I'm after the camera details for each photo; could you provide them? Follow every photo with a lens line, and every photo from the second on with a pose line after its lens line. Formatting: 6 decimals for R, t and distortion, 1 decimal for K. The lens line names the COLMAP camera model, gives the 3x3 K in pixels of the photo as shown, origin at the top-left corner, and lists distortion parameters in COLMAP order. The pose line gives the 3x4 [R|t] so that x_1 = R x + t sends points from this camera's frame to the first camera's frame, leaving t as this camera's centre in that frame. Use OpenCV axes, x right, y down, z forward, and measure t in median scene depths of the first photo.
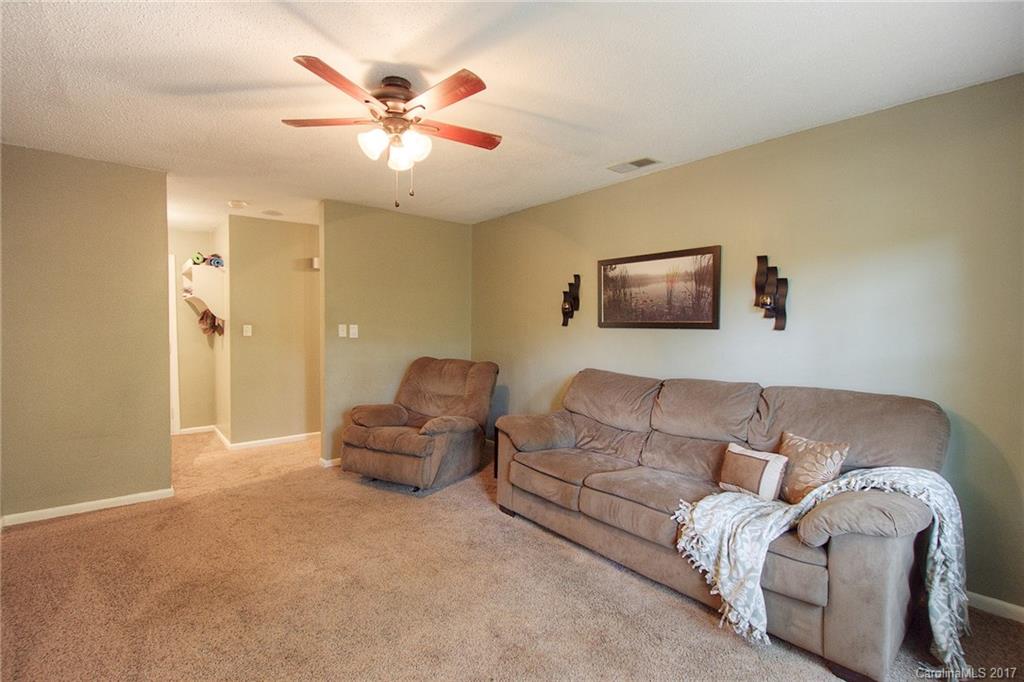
lens RADIAL K [[472.3, 0, 512.2], [0, 472.3, 333.3], [0, 0, 1]] dist [-0.000407, -0.000210]
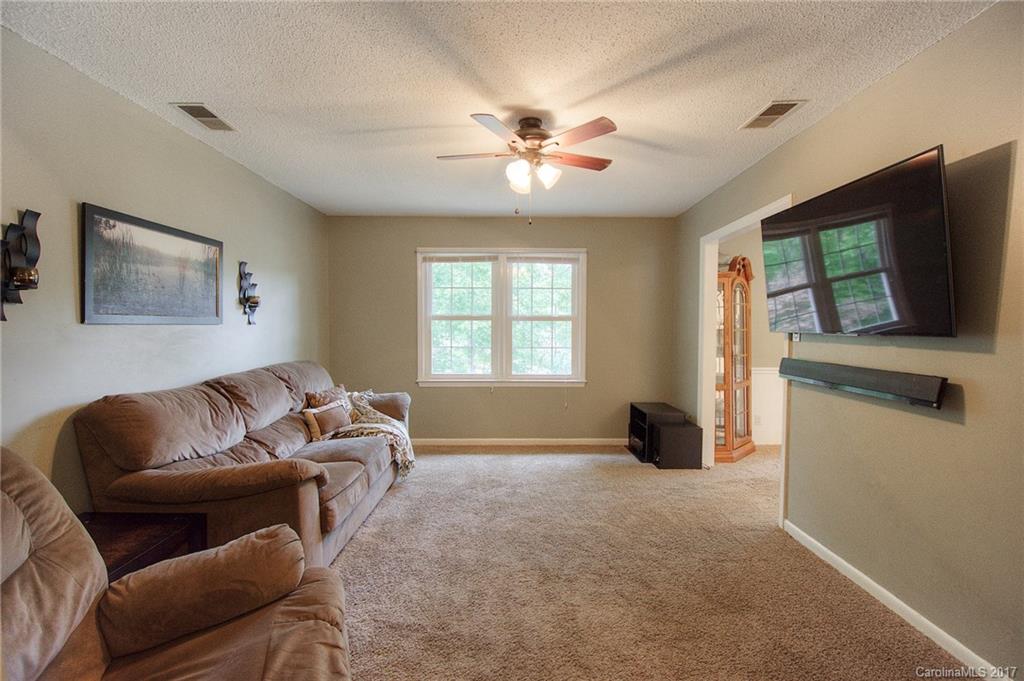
lens RADIAL K [[453.5, 0, 510.5], [0, 453.5, 338.5], [0, 0, 1]] dist [0.016426, -0.022049]
pose [[-0.764992, -0.025939, 0.643518, -0.617616], [0.004506, 0.998949, 0.045621, -0.018600], [-0.644025, 0.037800, -0.764070, 1.245715]]
